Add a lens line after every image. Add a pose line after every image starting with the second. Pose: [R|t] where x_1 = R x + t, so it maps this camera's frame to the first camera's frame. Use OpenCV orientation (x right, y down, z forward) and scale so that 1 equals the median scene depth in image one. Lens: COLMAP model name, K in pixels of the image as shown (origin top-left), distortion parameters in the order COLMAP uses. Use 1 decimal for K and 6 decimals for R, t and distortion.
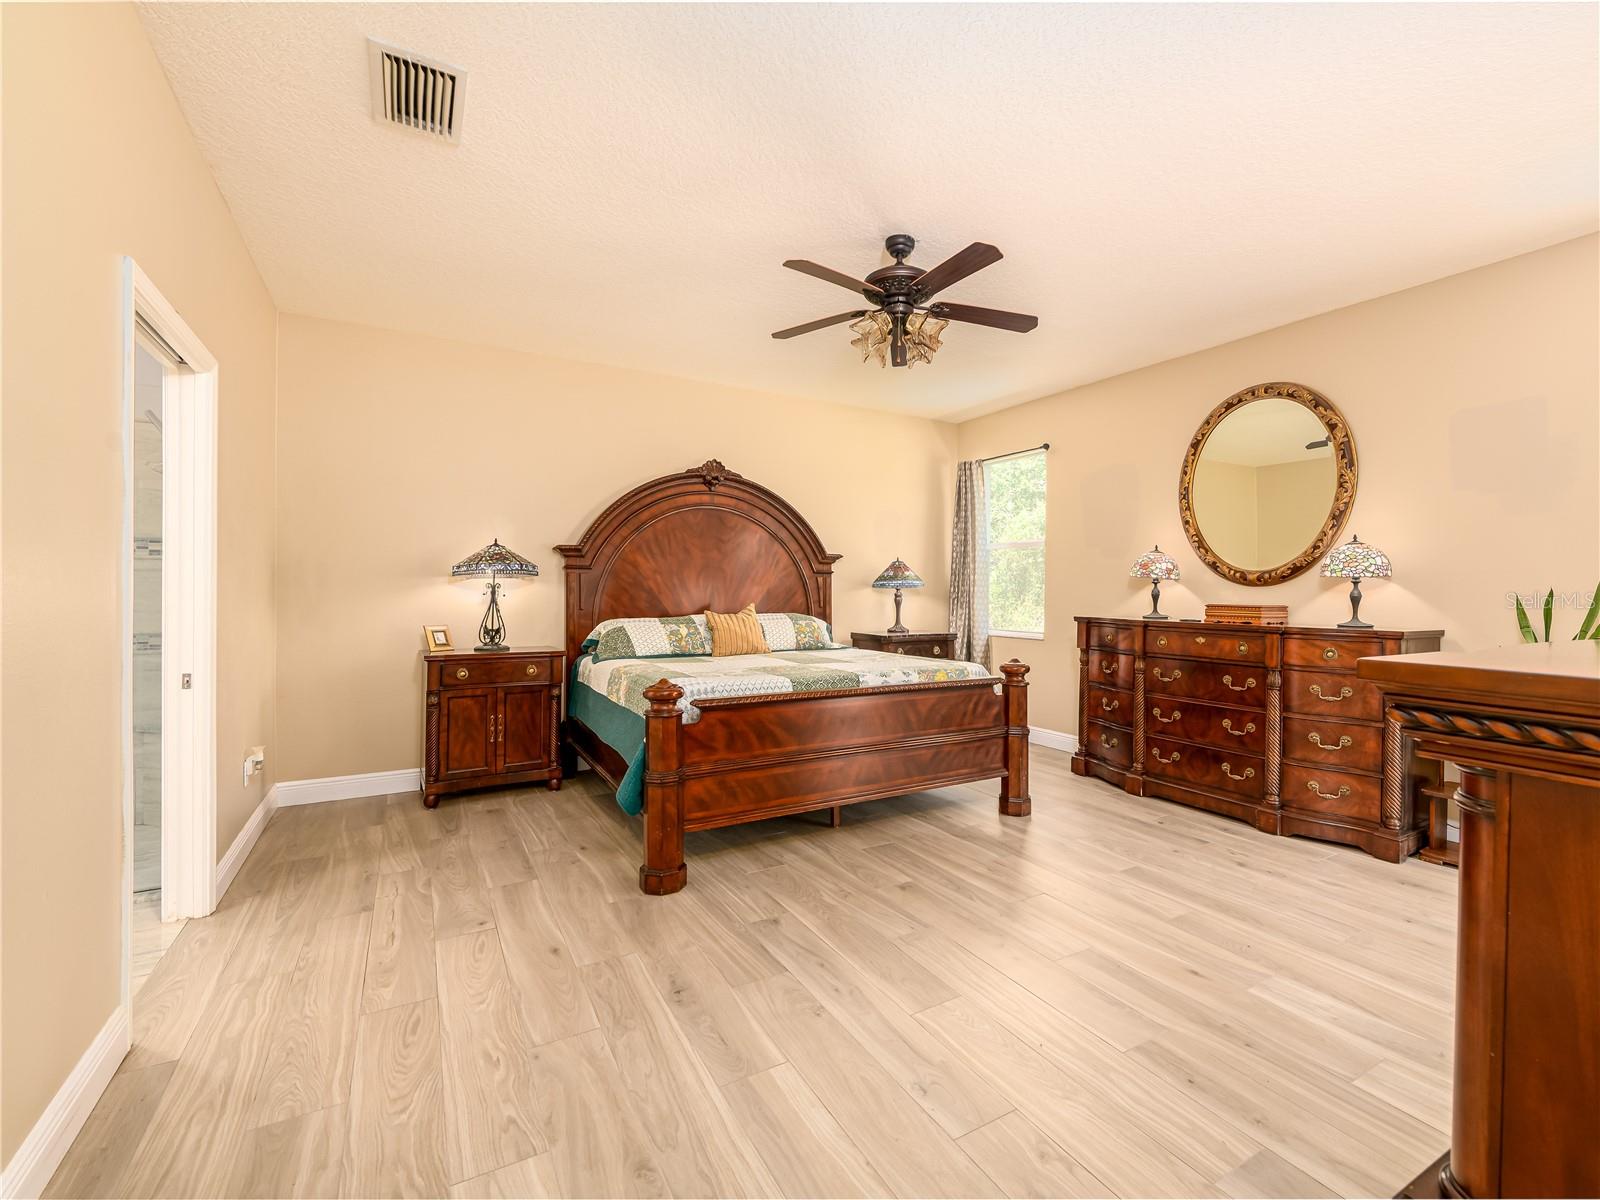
lens RADIAL K [[702.5, 0, 844.0], [0, 702.5, 587.0], [0, 0, 1]] dist [0.000597, -0.000850]
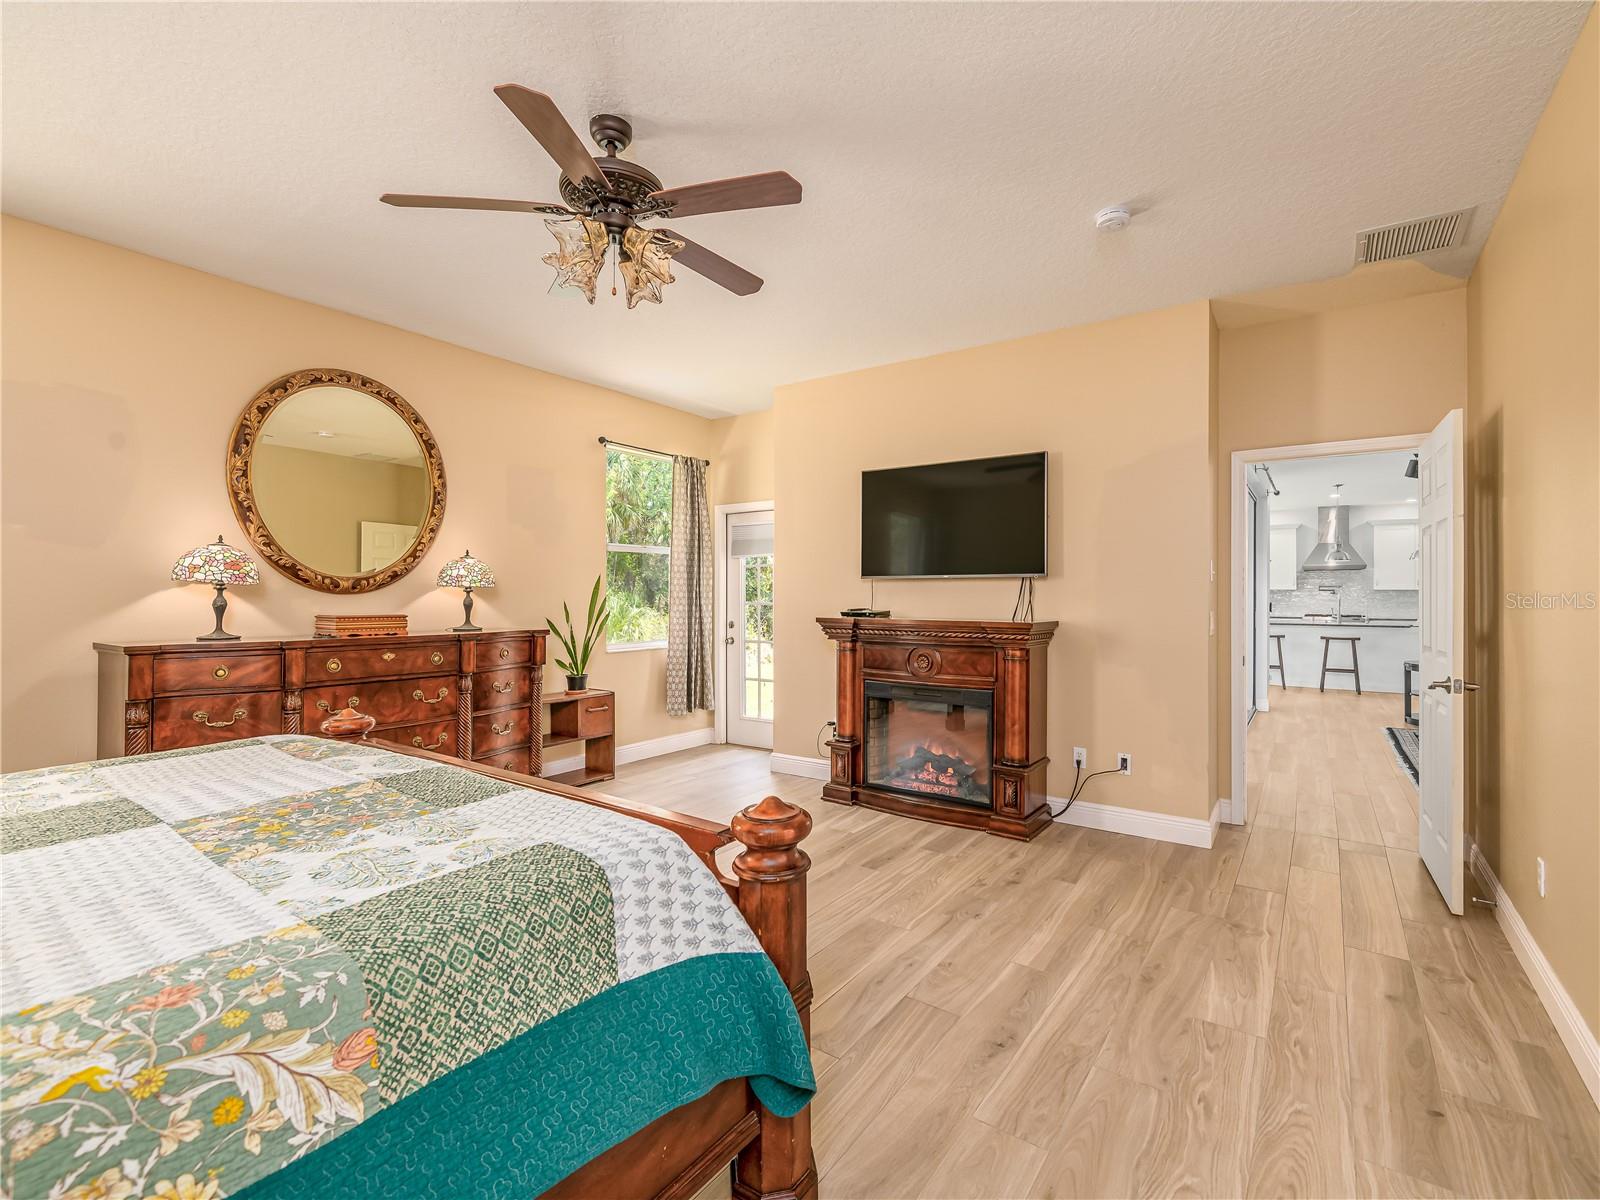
lens RADIAL K [[702.5, 0, 844.0], [0, 702.5, 587.0], [0, 0, 1]] dist [0.000597, -0.000850]
pose [[-0.411580, 0.008987, 0.911329, -0.532324], [-0.009170, 0.999860, -0.014001, -0.004214], [-0.911327, -0.014119, -0.411440, 0.841868]]
